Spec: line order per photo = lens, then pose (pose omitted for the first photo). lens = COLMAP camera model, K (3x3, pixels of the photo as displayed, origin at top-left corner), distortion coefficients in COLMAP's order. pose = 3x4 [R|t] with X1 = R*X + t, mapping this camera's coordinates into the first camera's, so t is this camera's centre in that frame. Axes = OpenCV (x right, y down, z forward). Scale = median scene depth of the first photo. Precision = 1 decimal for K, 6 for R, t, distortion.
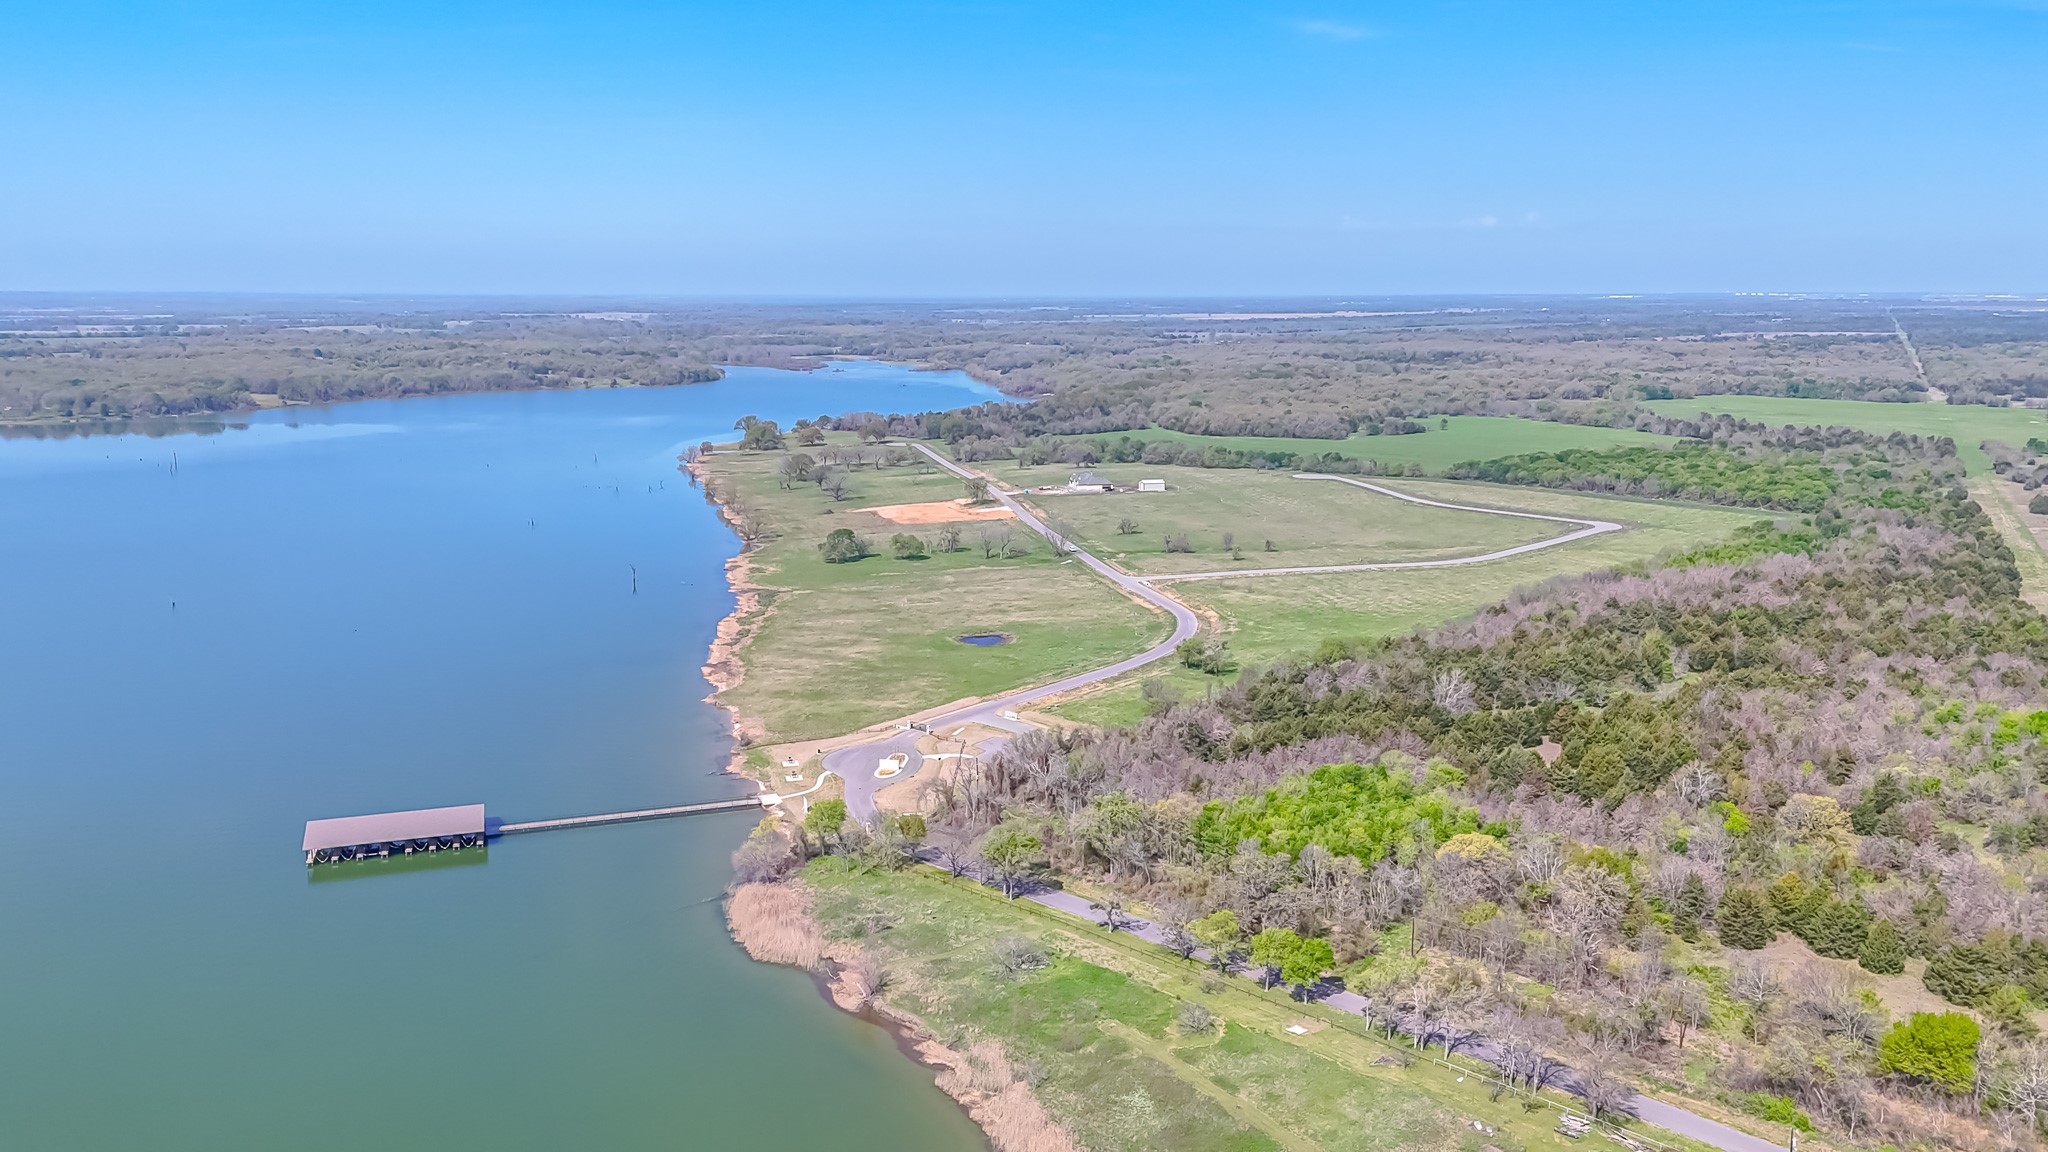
lens RADIAL K [[1502.6, 0, 1025.7], [0, 1502.6, 568.7], [0, 0, 1]] dist [0.079663, -0.078140]
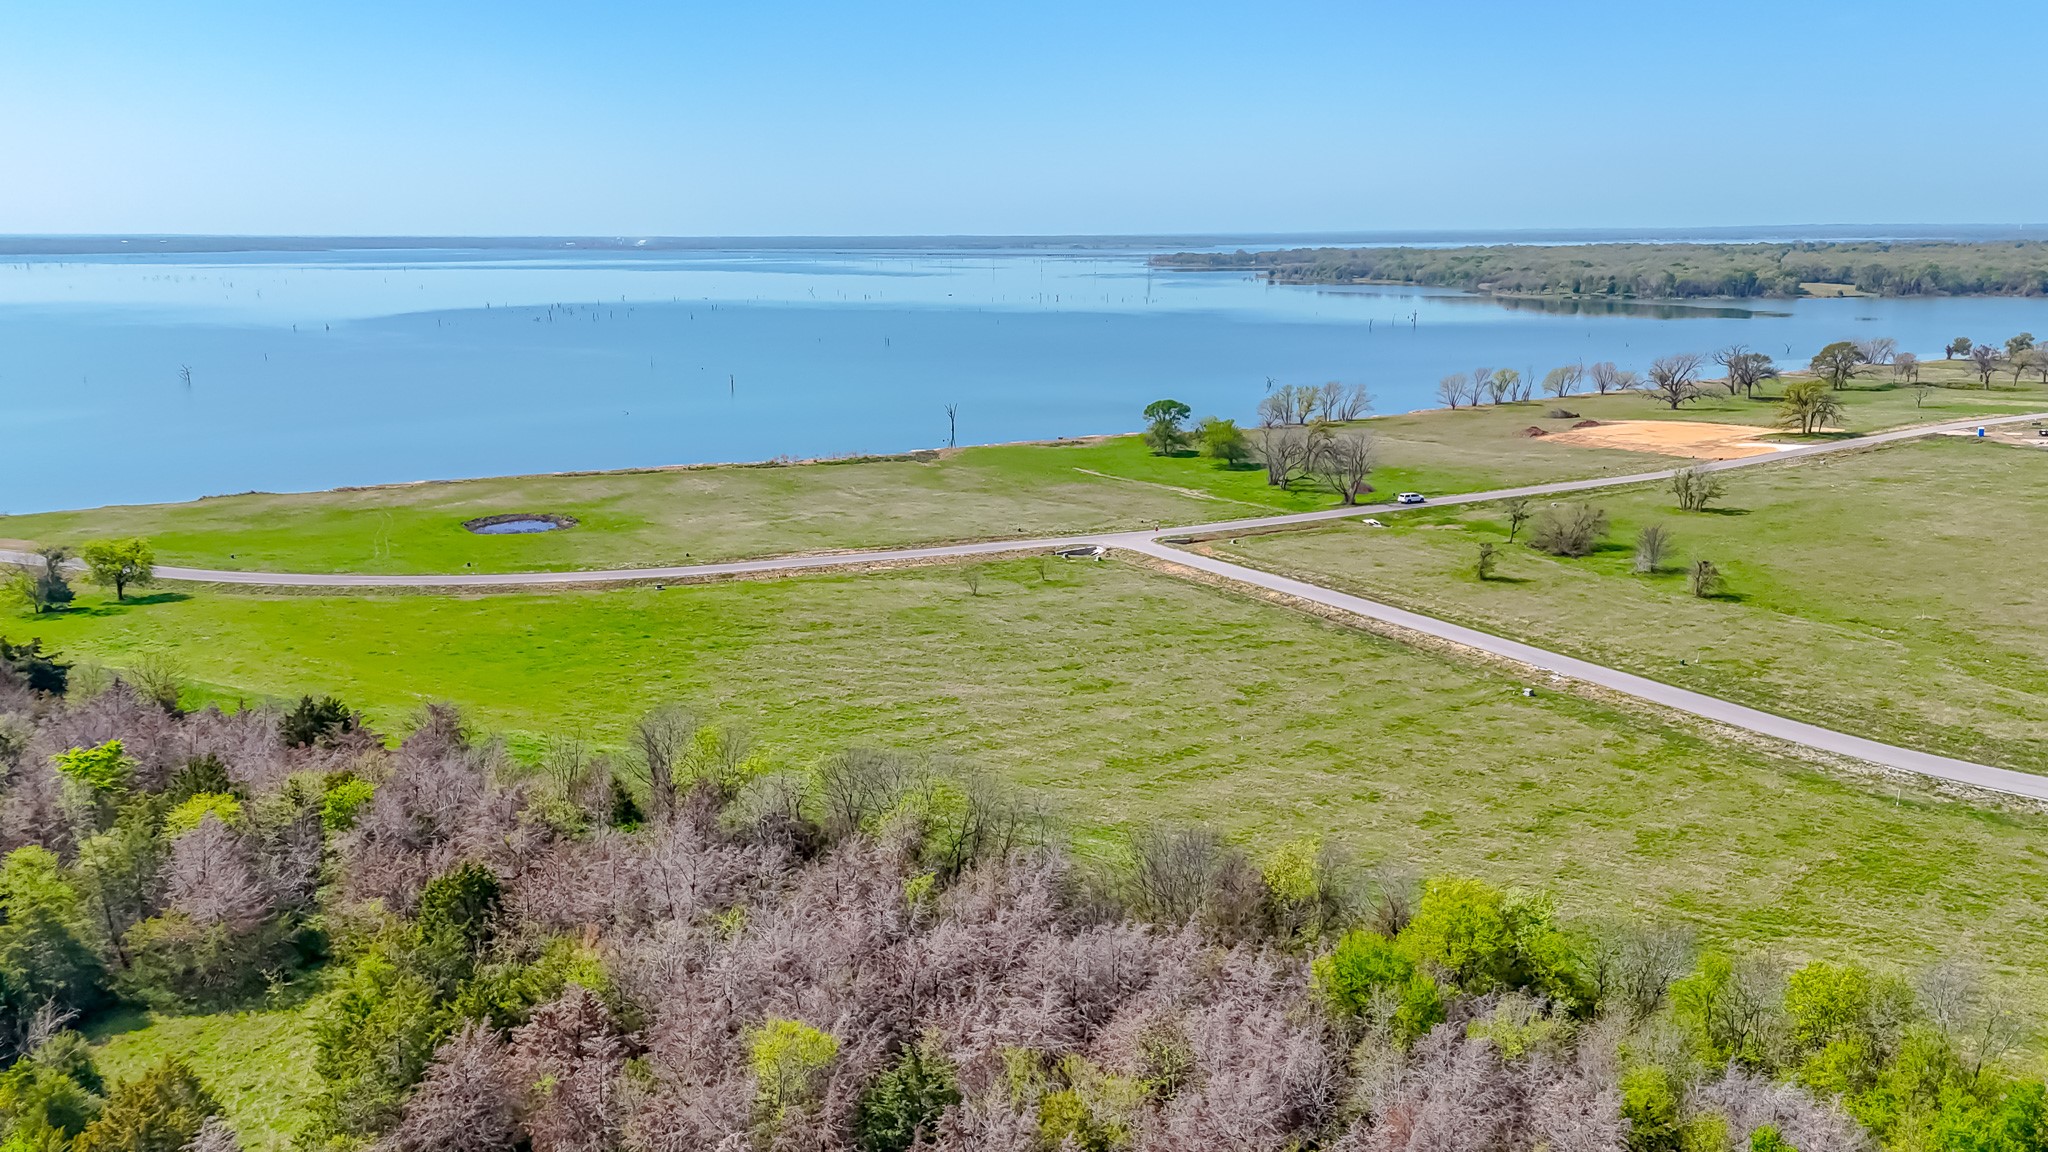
lens RADIAL K [[1502.6, 0, 1021.0], [0, 1502.6, 575.0], [0, 0, 1]] dist [0.079663, -0.078140]
pose [[0.300359, 0.208077, -0.930854, 0.436627], [-0.167271, 0.972282, 0.163365, -0.046965], [0.939045, 0.106636, 0.326839, 0.748084]]
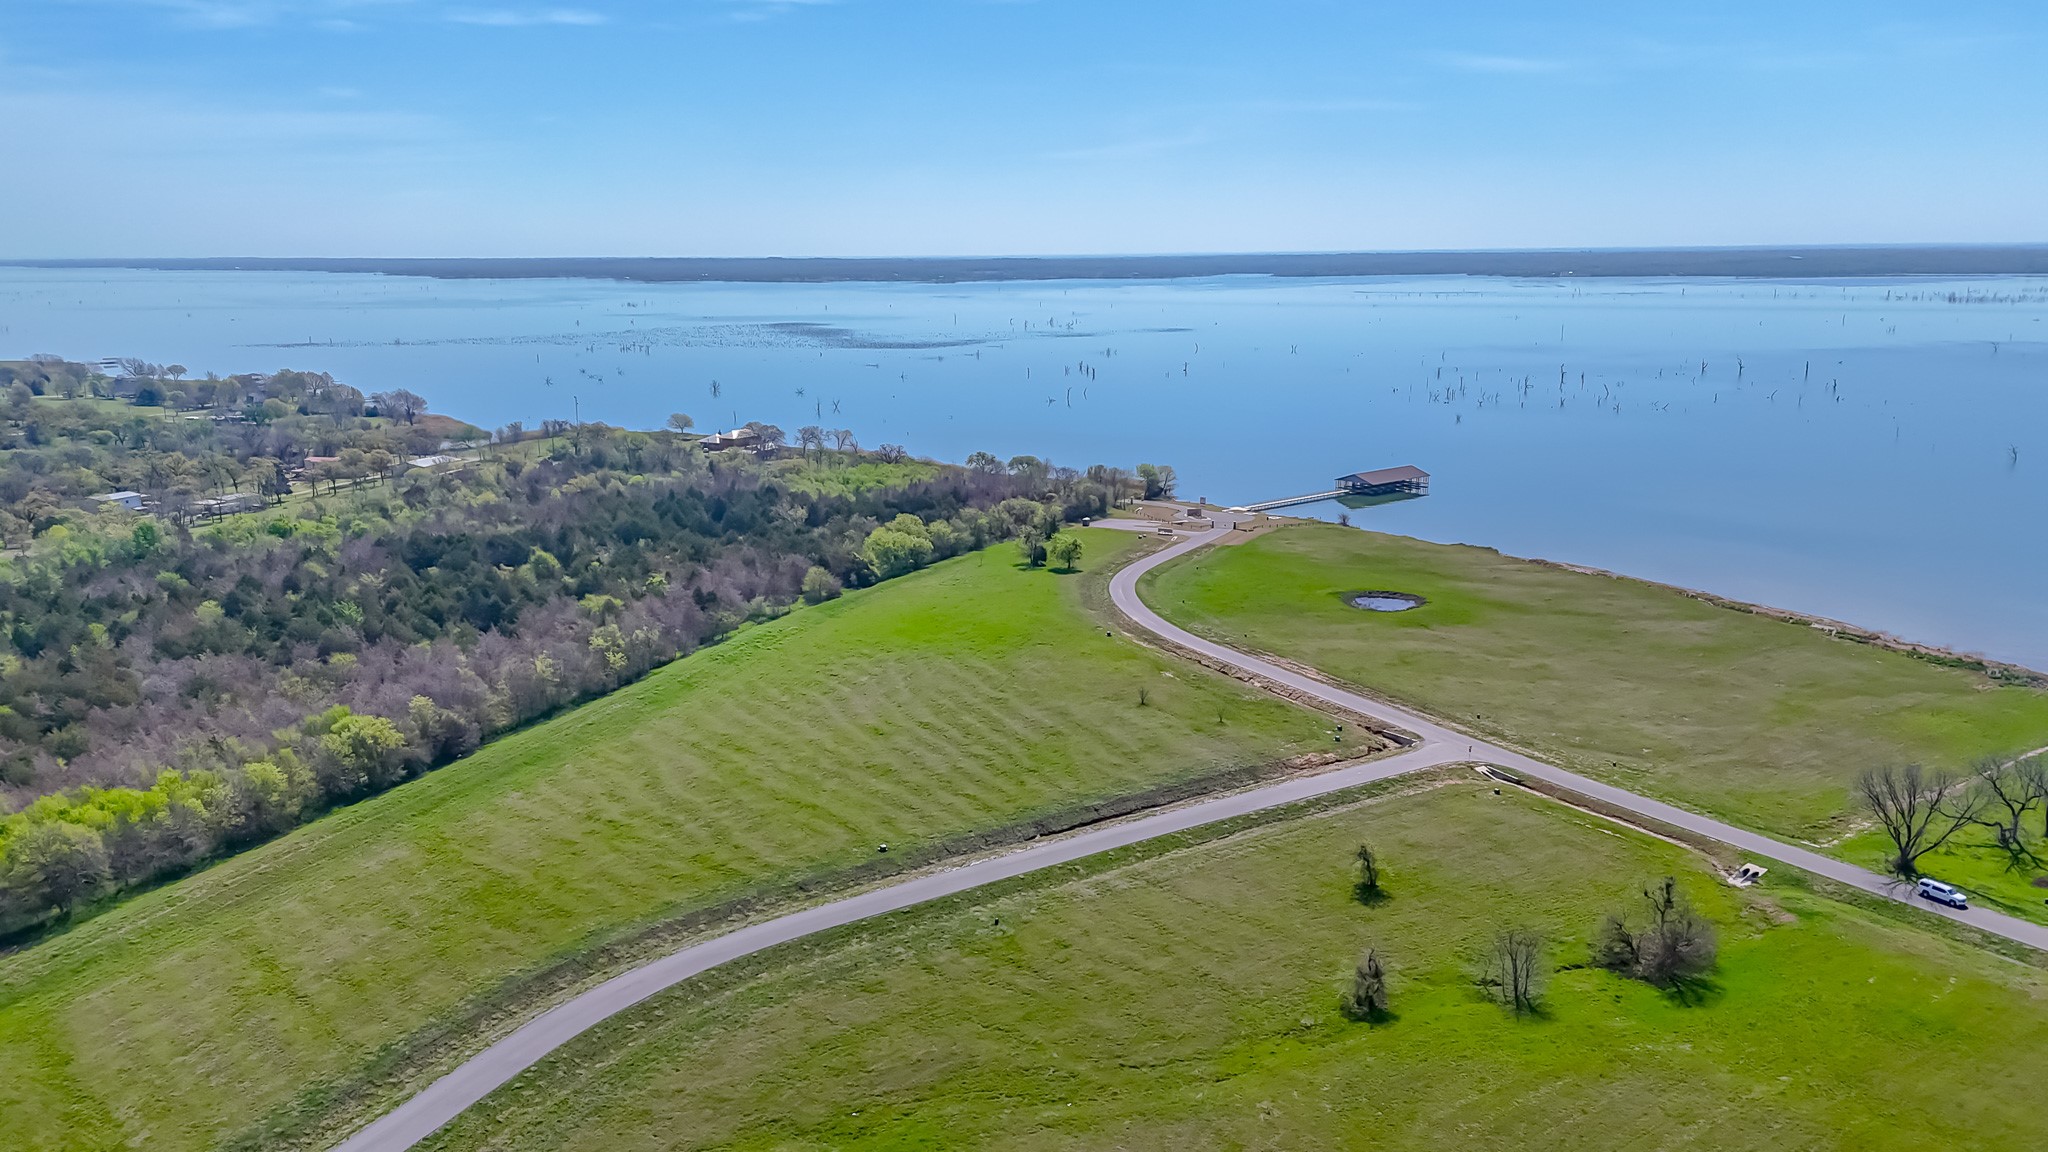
lens RADIAL K [[1502.6, 0, 1024.5], [0, 1502.6, 576.9], [0, 0, 1]] dist [0.079663, -0.078140]
pose [[-0.928332, 0.083851, -0.362172, 0.305327], [-0.060850, 0.926816, 0.370553, -0.177076], [0.366738, 0.366035, -0.855291, 1.192442]]
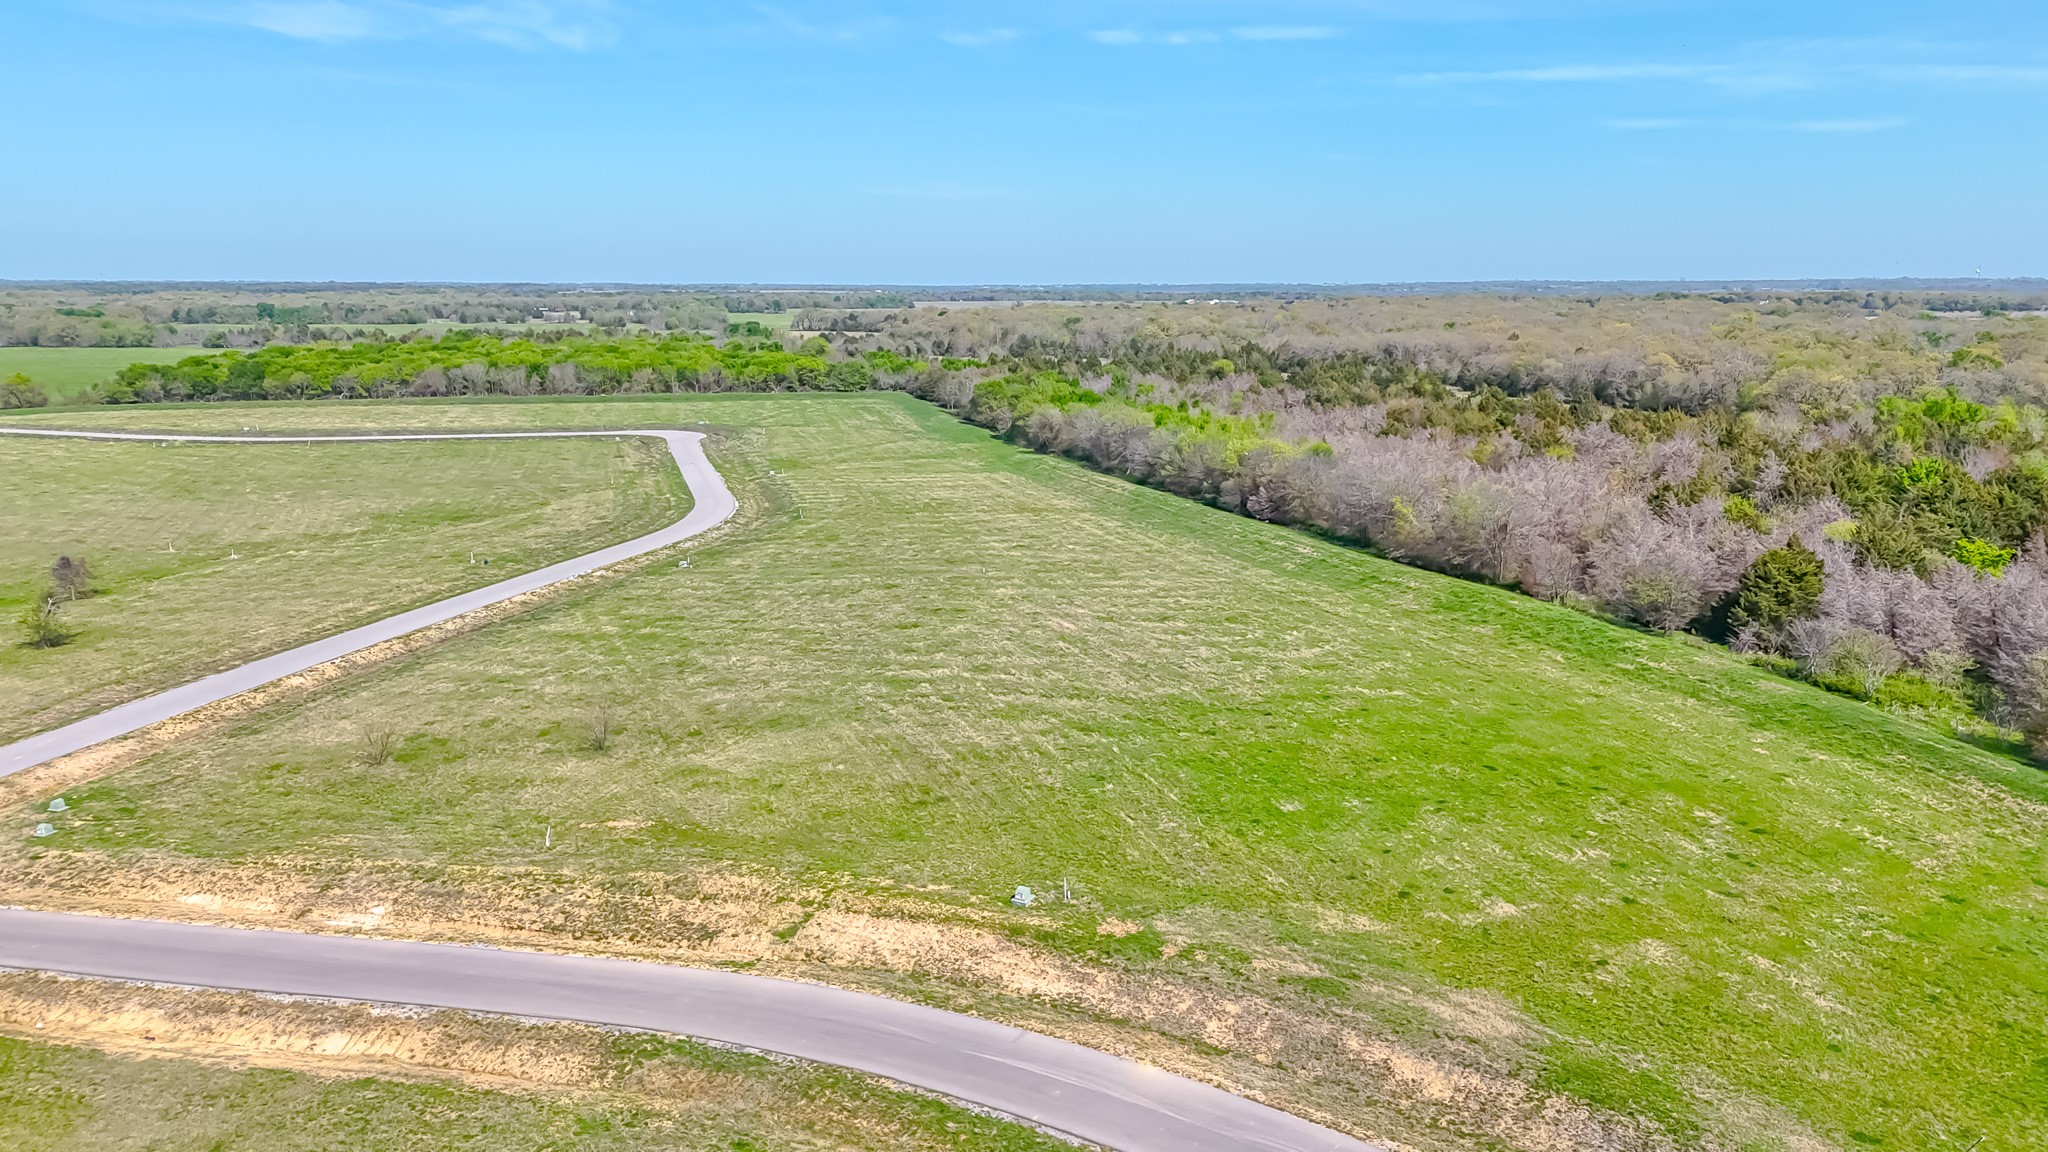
lens RADIAL K [[1502.6, 0, 1020.2], [0, 1502.6, 584.2], [0, 0, 1]] dist [0.079663, -0.078140]
pose [[0.469094, -0.172727, 0.866093, -0.000185], [0.160463, 0.981034, 0.108741, -0.016690], [-0.868449, 0.087966, 0.487913, 0.716542]]
